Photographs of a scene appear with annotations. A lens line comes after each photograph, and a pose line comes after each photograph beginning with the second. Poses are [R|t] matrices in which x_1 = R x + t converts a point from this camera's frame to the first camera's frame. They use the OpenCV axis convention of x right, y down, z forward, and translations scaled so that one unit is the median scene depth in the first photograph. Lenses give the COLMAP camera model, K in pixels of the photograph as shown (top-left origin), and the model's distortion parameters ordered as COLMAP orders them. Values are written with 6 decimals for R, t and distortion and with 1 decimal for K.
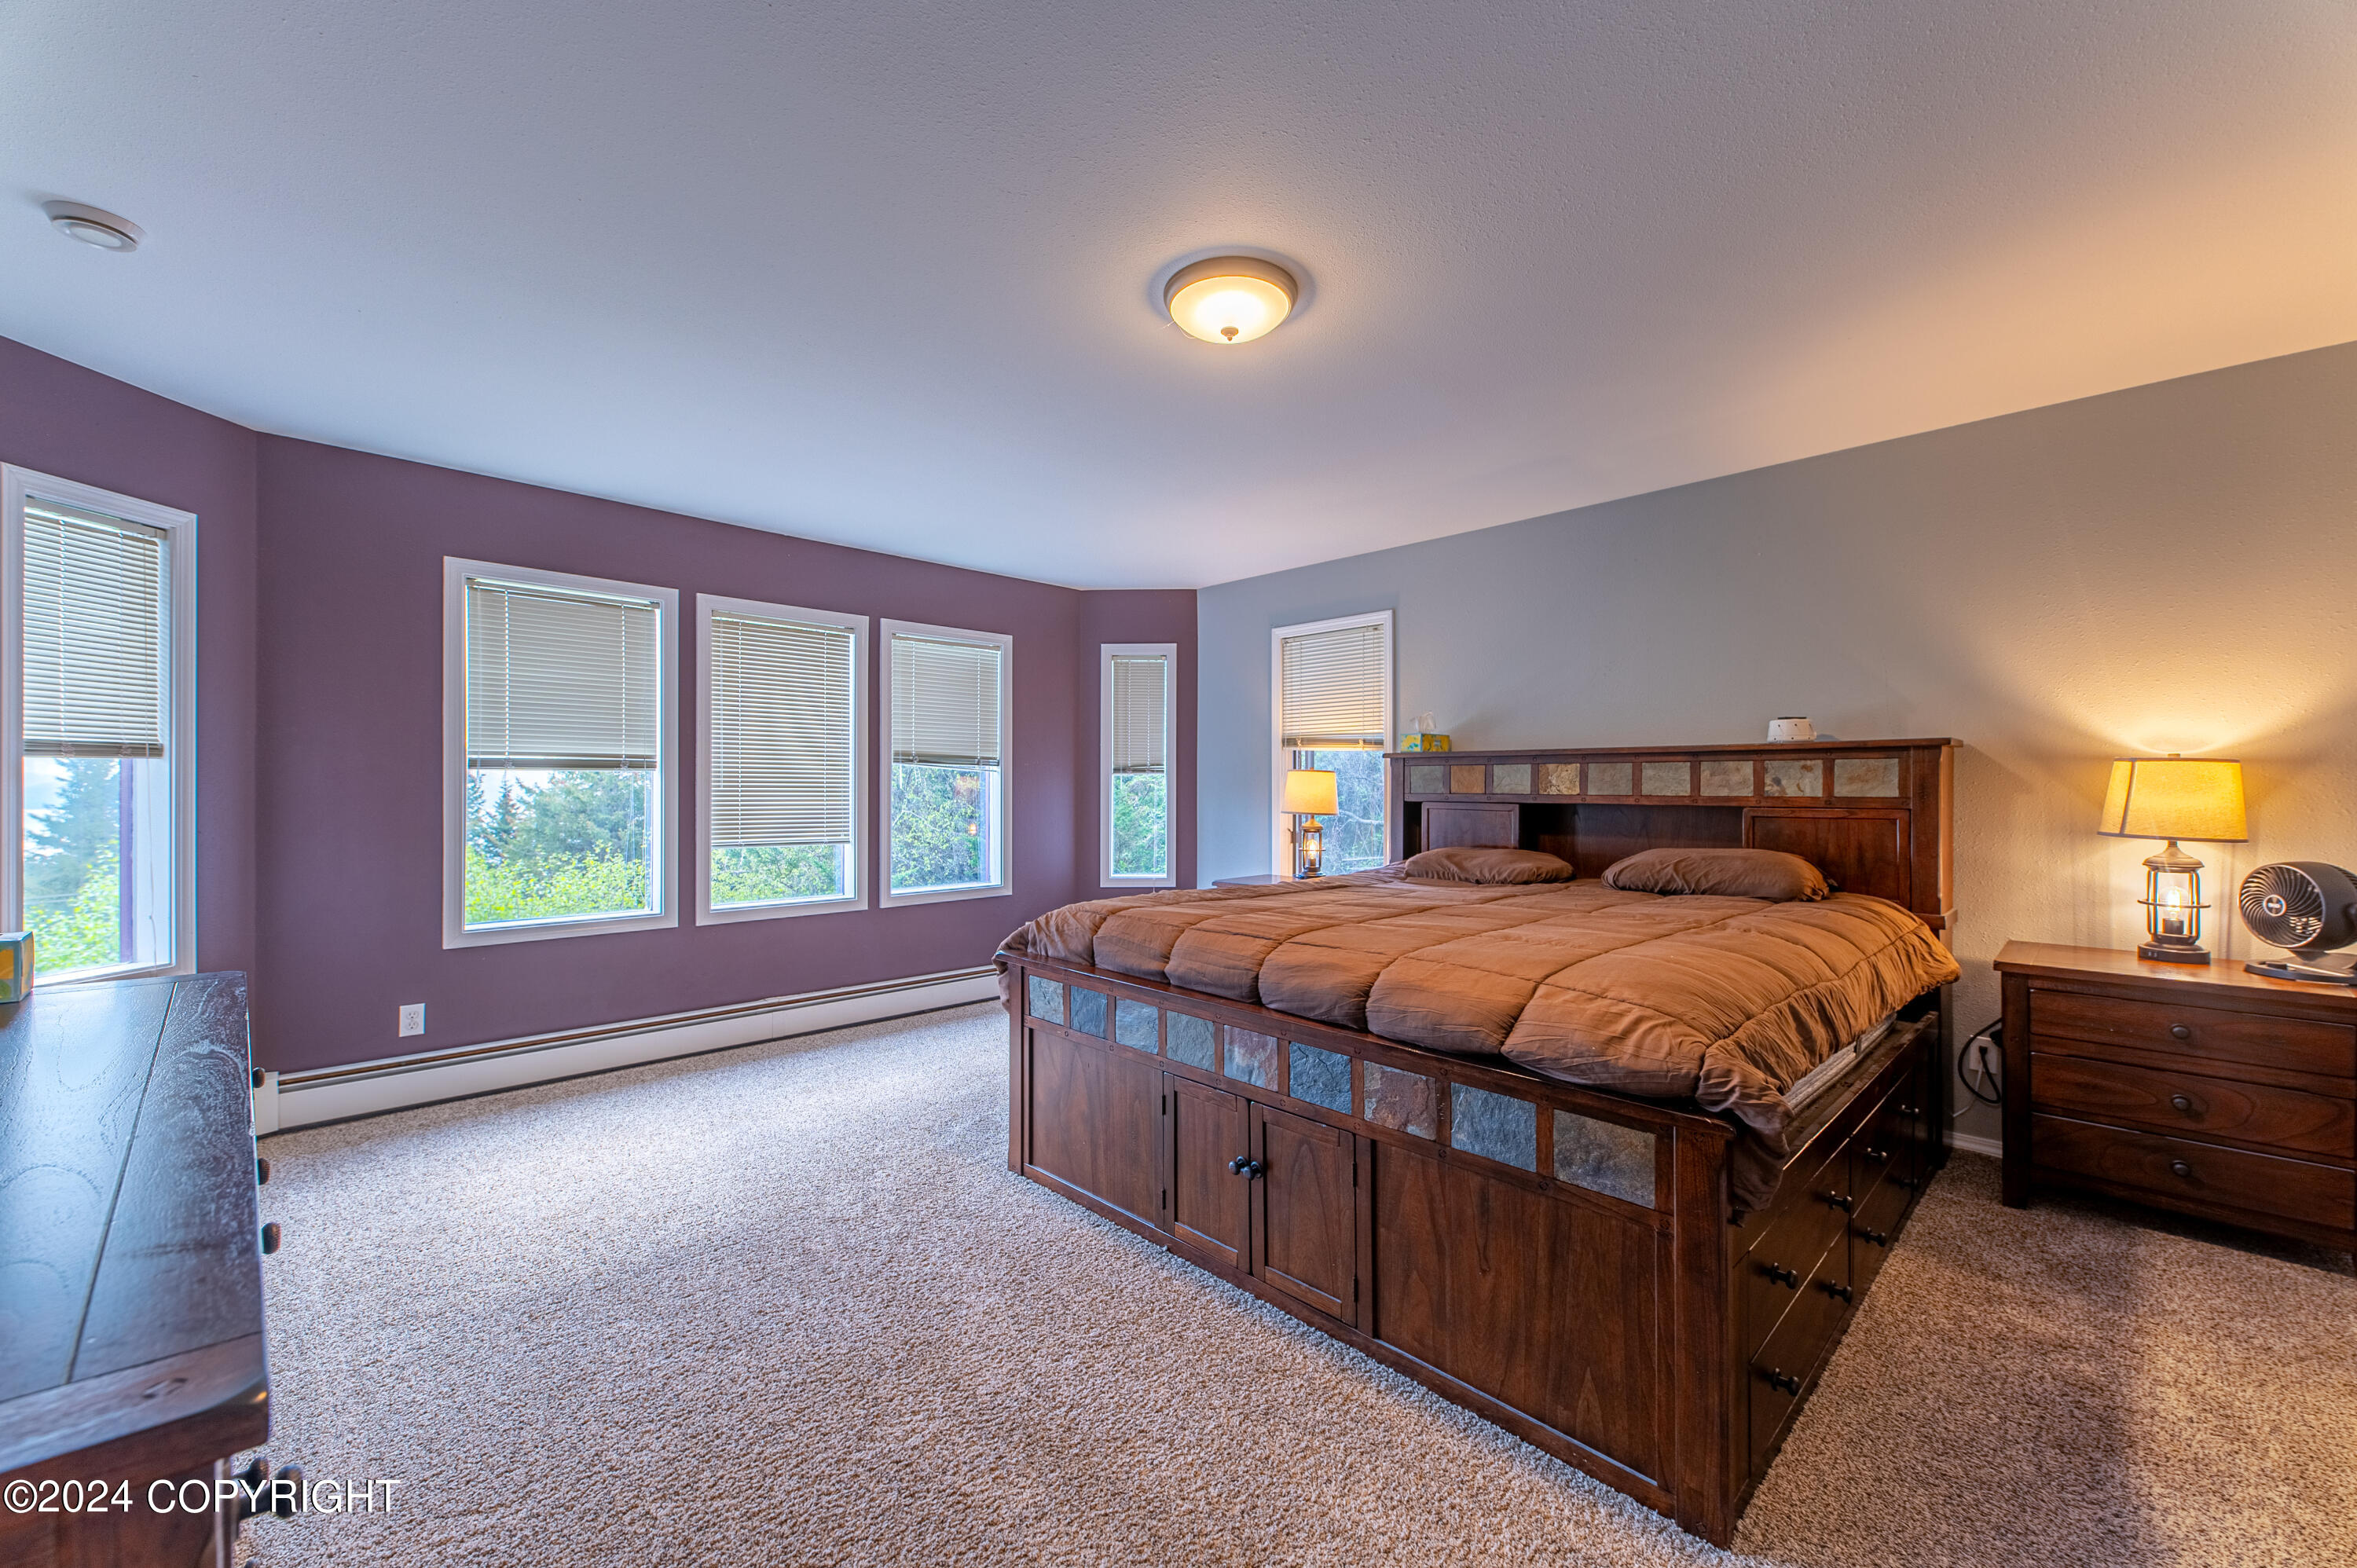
lens RADIAL K [[928.7, 0, 1178.5], [0, 928.7, 784.0], [0, 0, 1]] dist [0.011559, 0.000091]
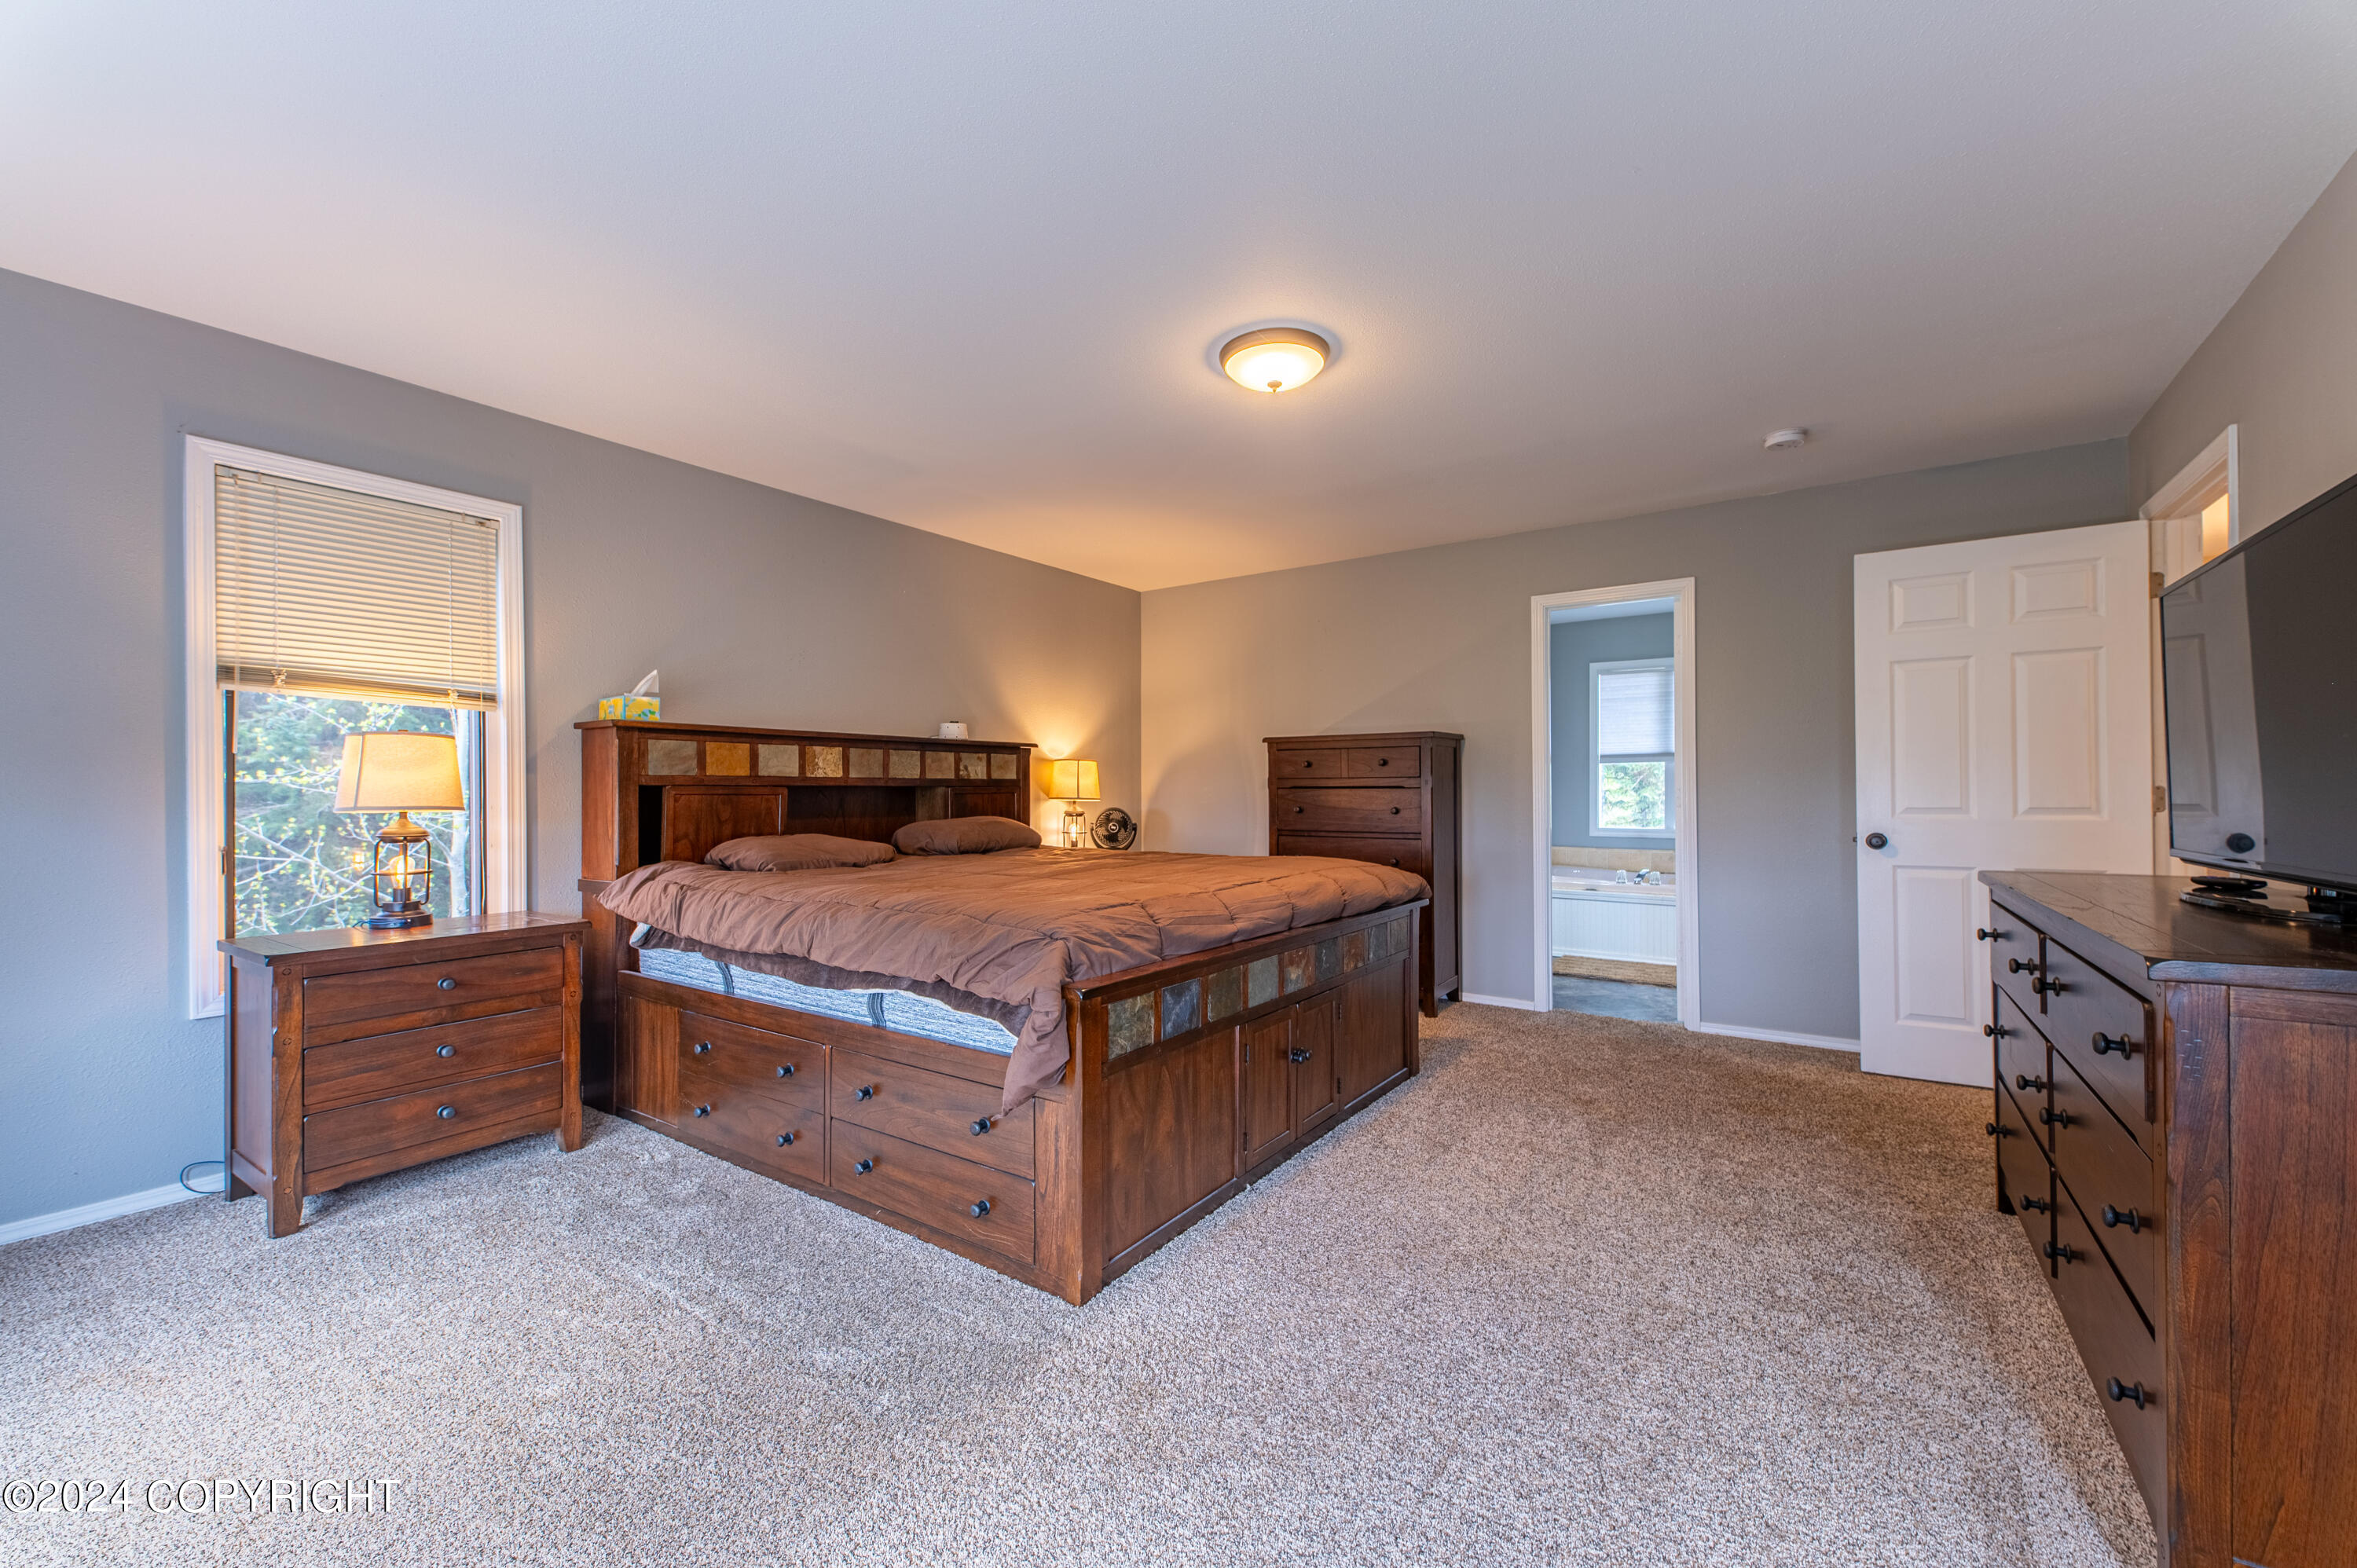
lens RADIAL K [[955.3, 0, 1188.6], [0, 955.3, 787.7], [0, 0, 1]] dist [0.001835, -0.000087]
pose [[-0.205612, 0.003937, 0.978626, -0.839703], [0.002439, 0.999991, -0.003510, 0.033718], [-0.978631, 0.001666, -0.205620, 1.004846]]
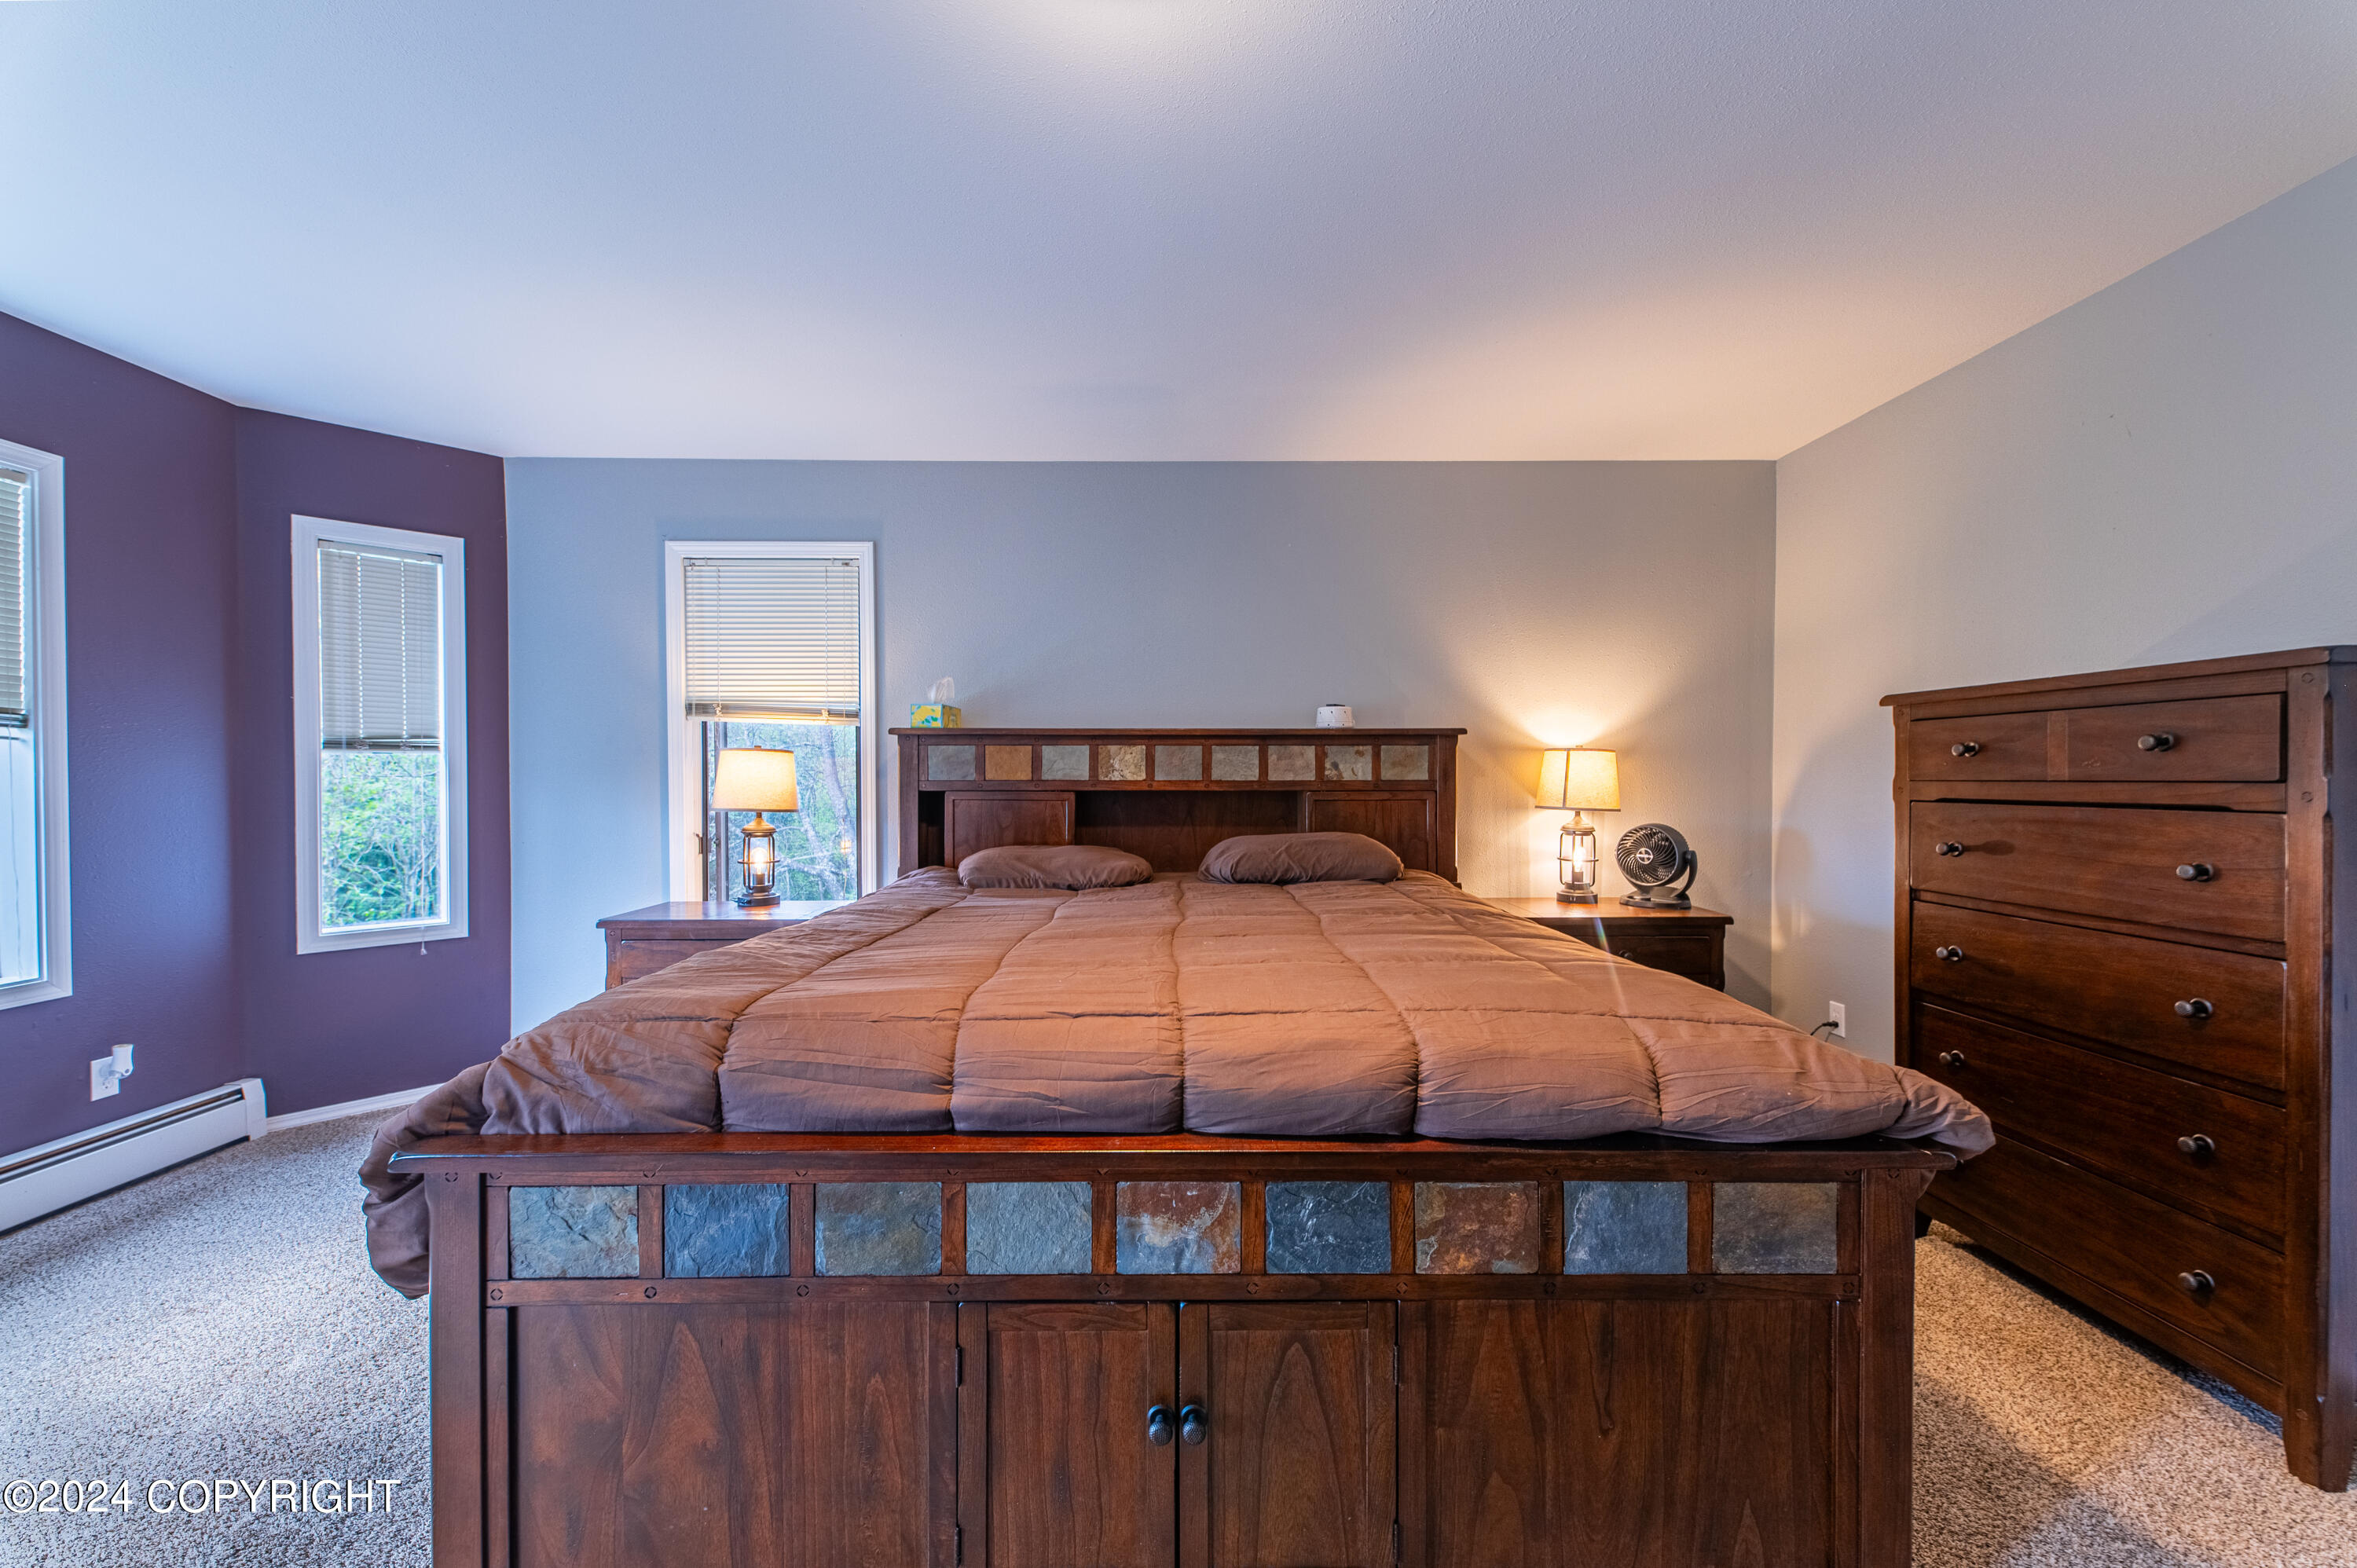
lens RADIAL K [[940.0, 0, 1178.5], [0, 940.0, 786.3], [0, 0, 1]] dist [0.011249, -0.000194]
pose [[0.689803, -0.007382, 0.723960, -0.242755], [0.000202, 0.999950, 0.010003, 0.009825], [-0.723997, -0.006754, 0.689770, 0.421512]]
